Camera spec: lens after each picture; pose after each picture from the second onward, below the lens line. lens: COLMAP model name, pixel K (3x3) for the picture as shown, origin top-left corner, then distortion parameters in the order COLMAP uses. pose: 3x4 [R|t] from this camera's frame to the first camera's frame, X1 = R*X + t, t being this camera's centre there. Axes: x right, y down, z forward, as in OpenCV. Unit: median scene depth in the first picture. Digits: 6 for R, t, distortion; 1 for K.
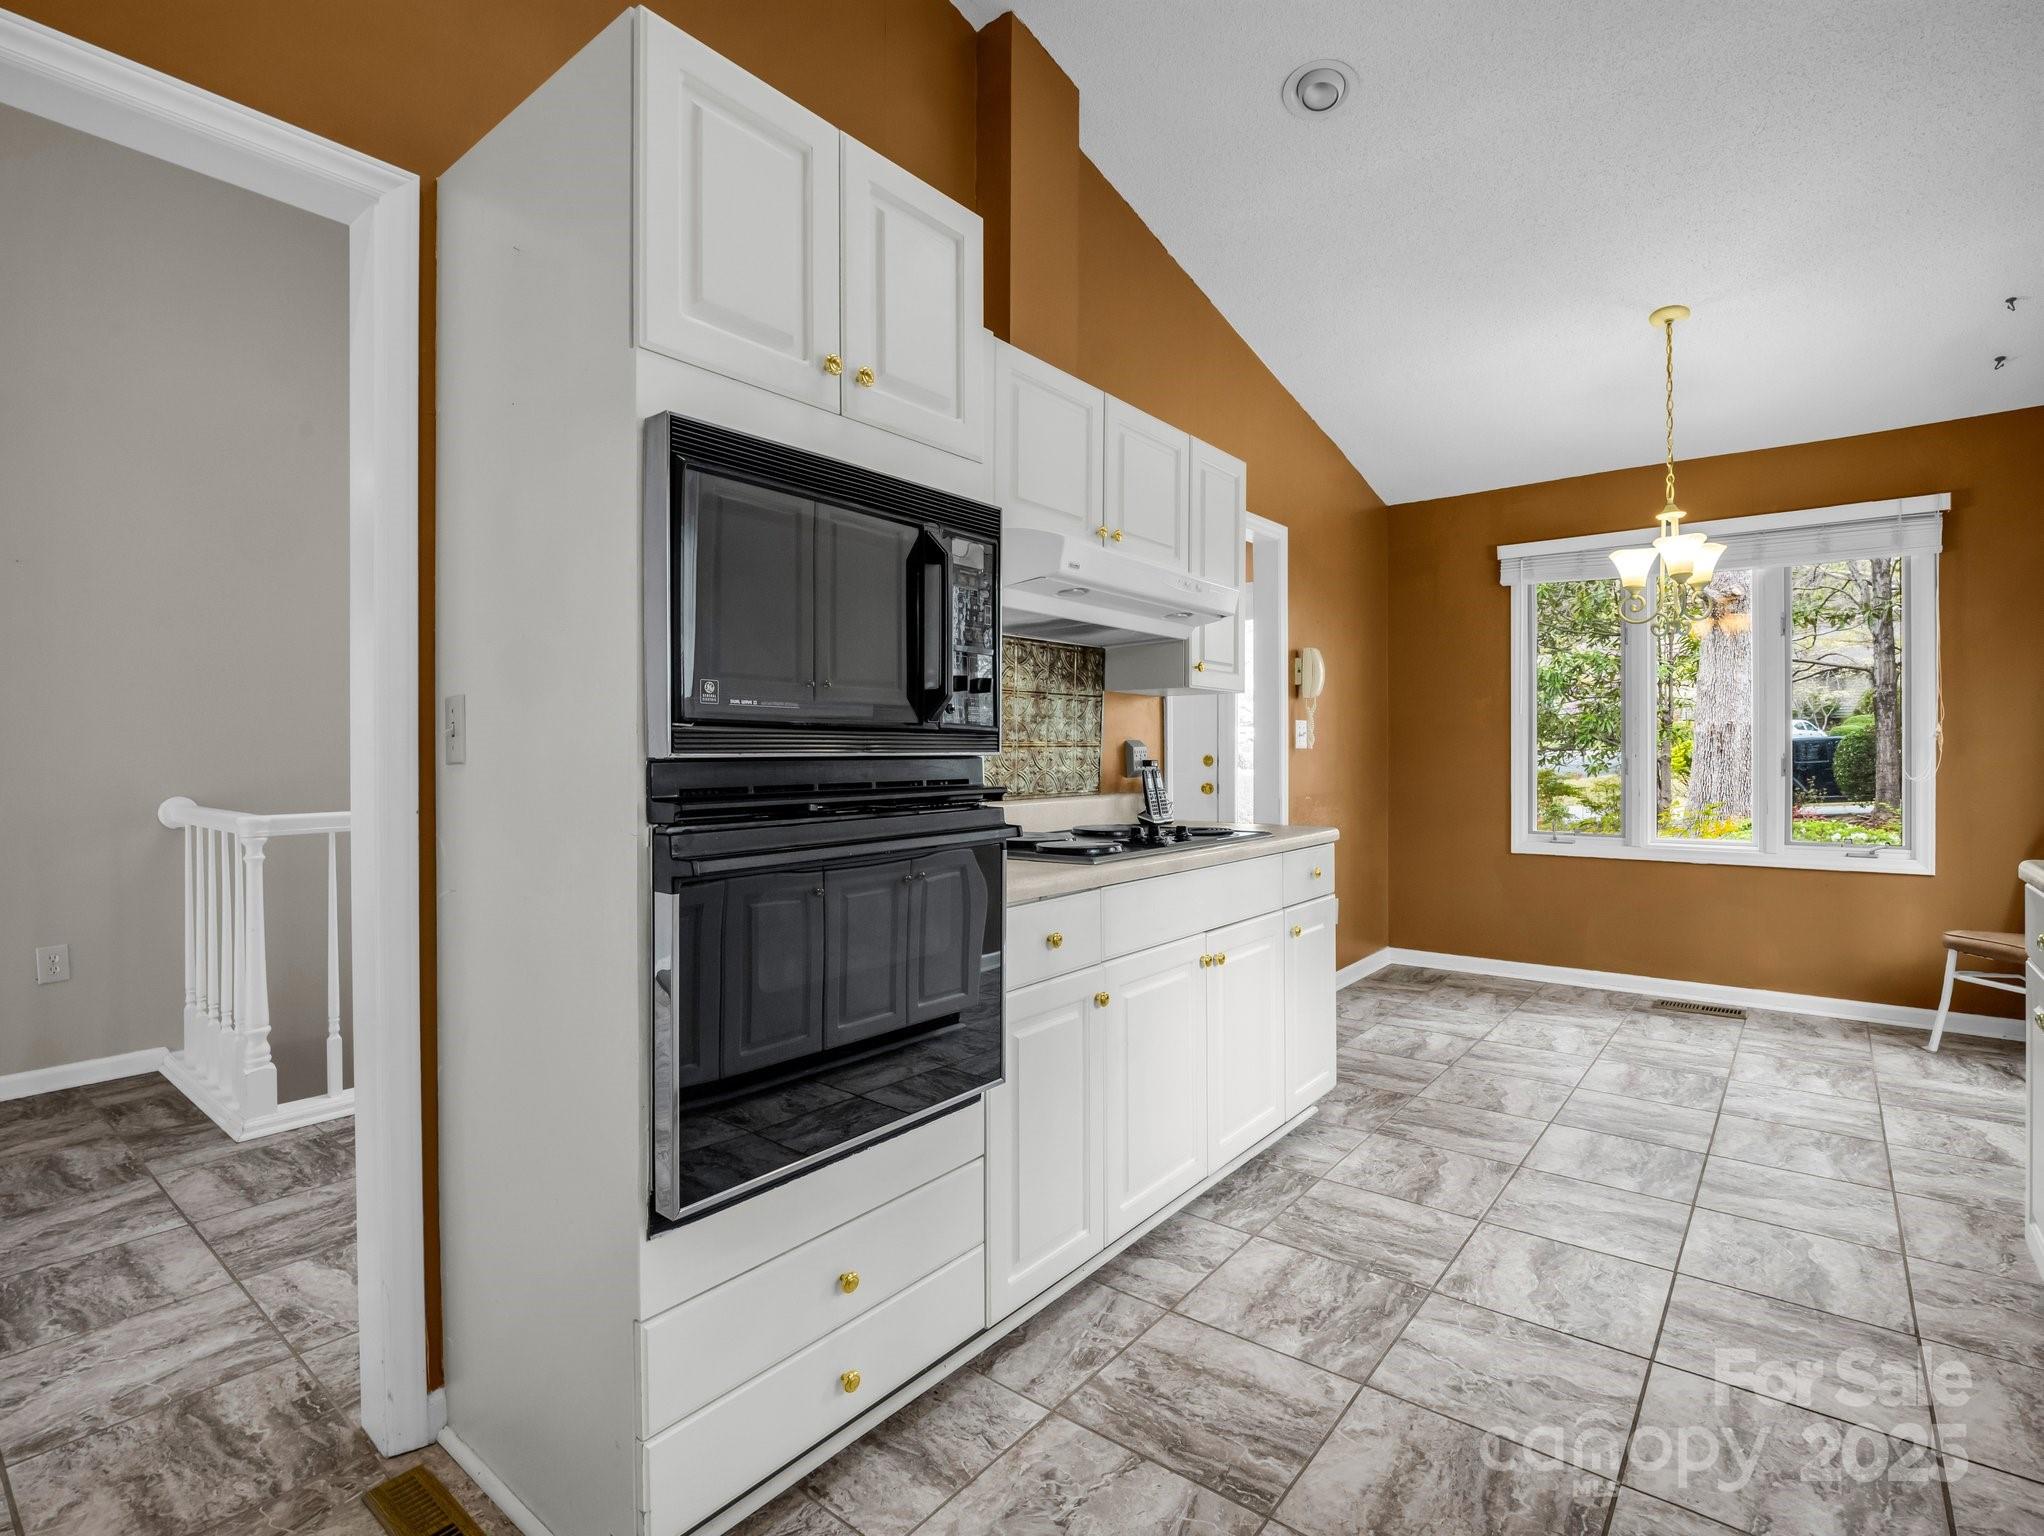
lens RADIAL K [[1003.2, 0, 1016.5], [0, 1003.2, 759.9], [0, 0, 1]] dist [-0.011197, 0.000074]
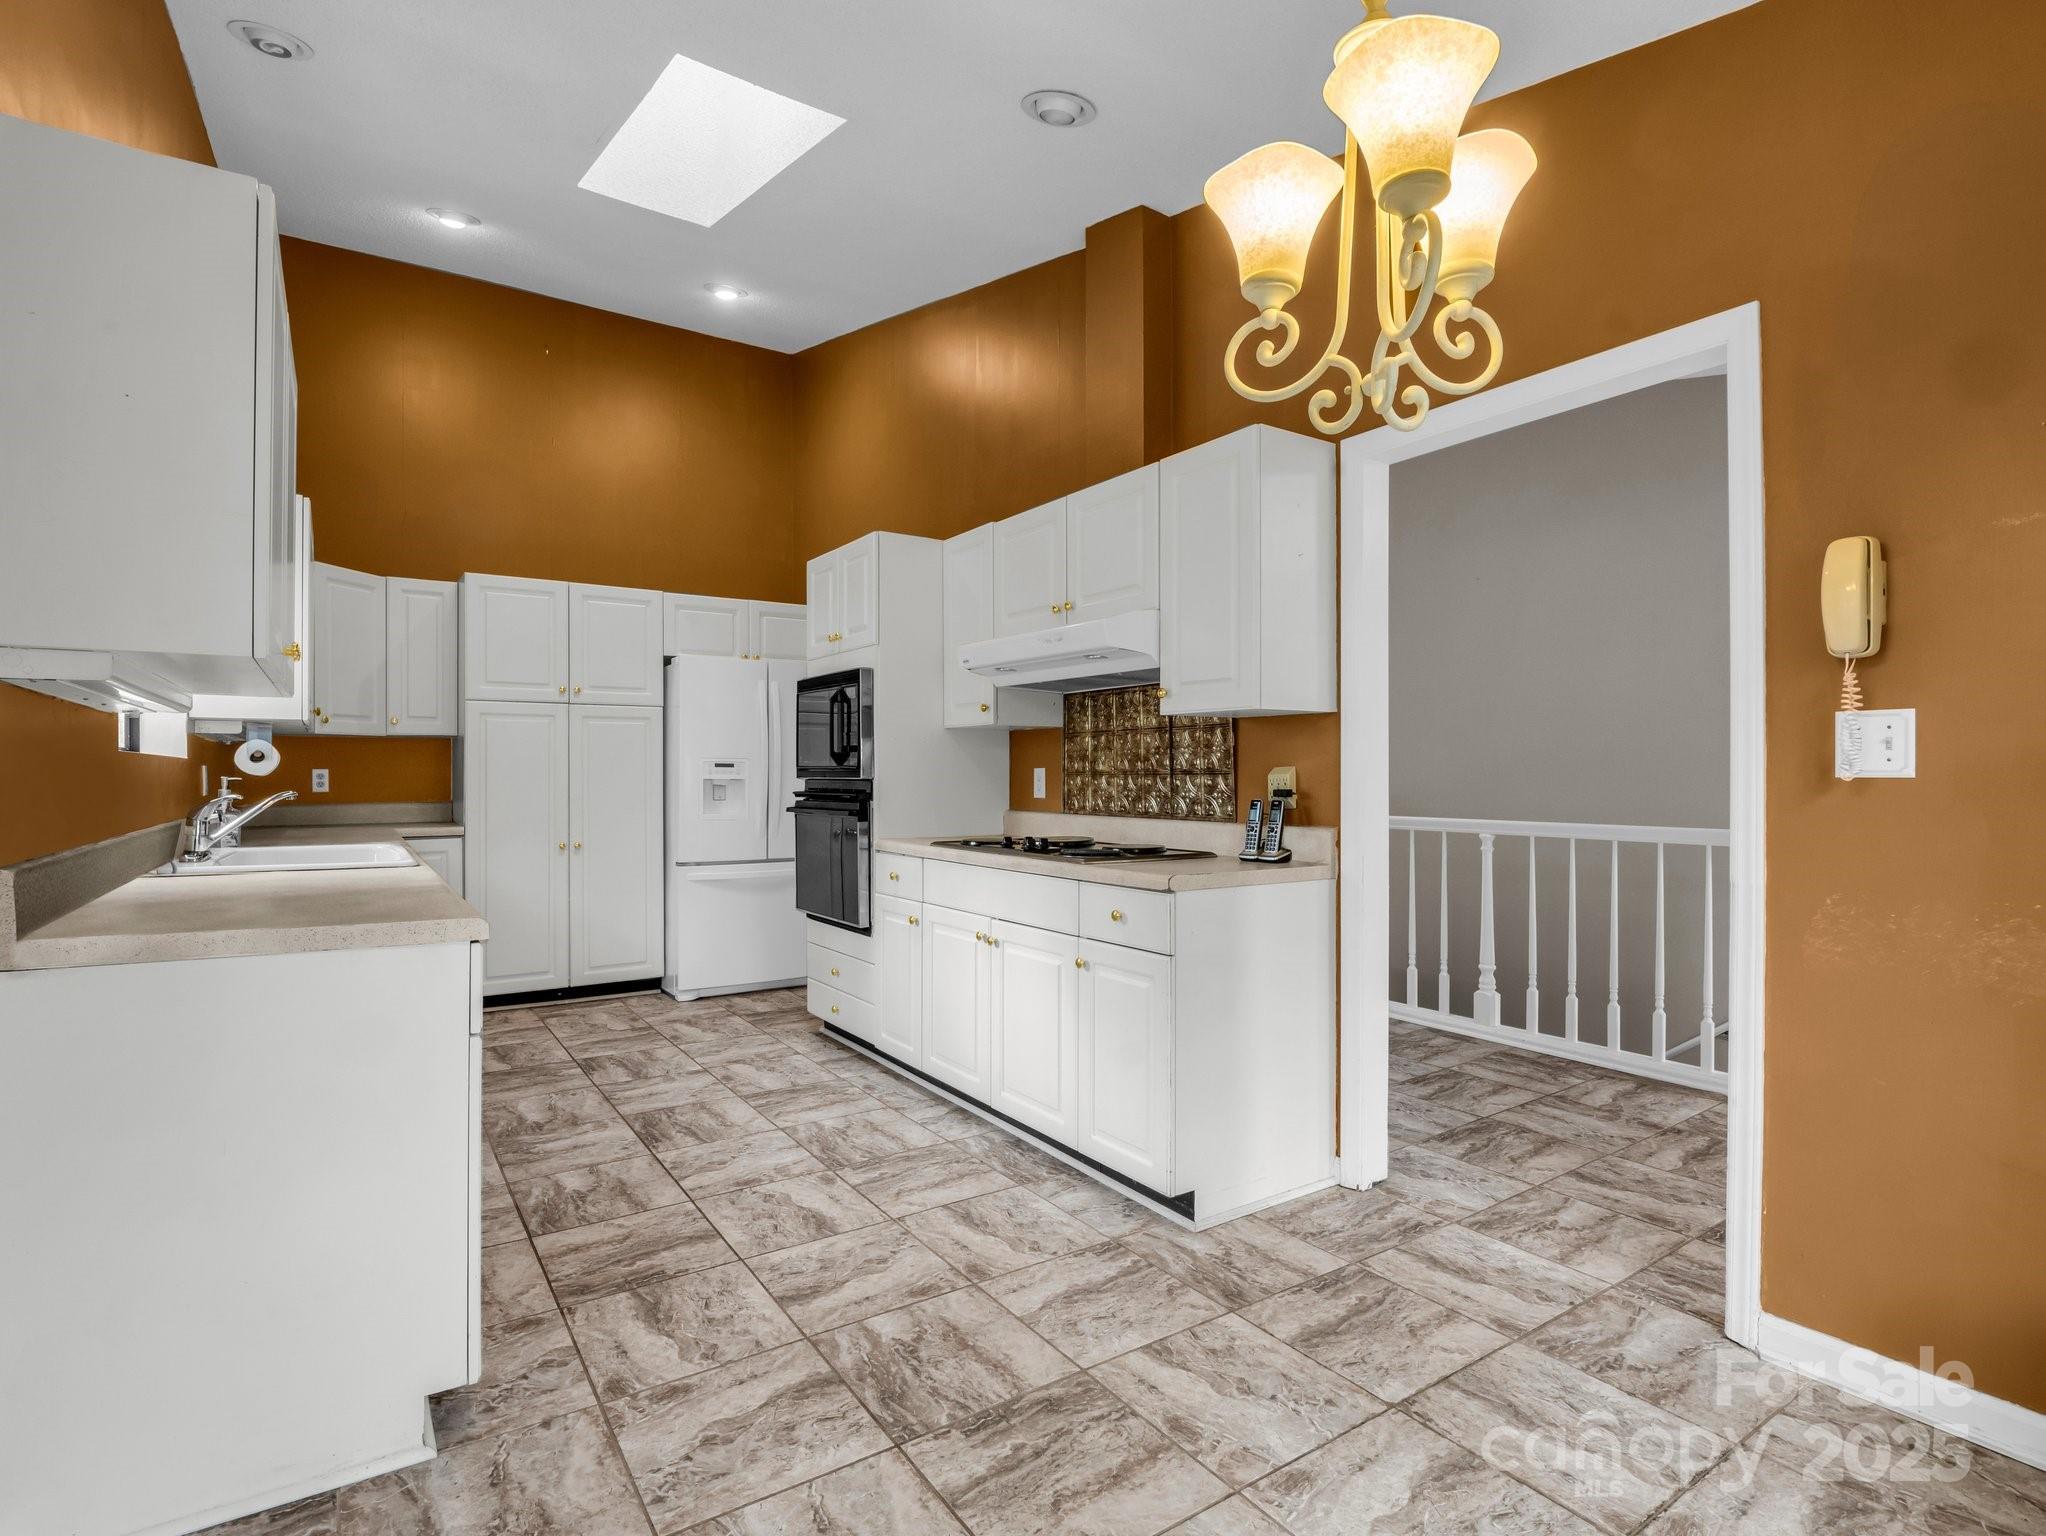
lens RADIAL K [[1004.2, 0, 1020.2], [0, 1004.2, 770.1], [0, 0, 1]] dist [-0.011197, 0.000074]
pose [[-0.292822, -0.000718, -0.956167, 1.462498], [-0.007359, 0.999972, 0.001503, -0.023076], [0.956139, 0.007477, -0.292819, 1.451113]]
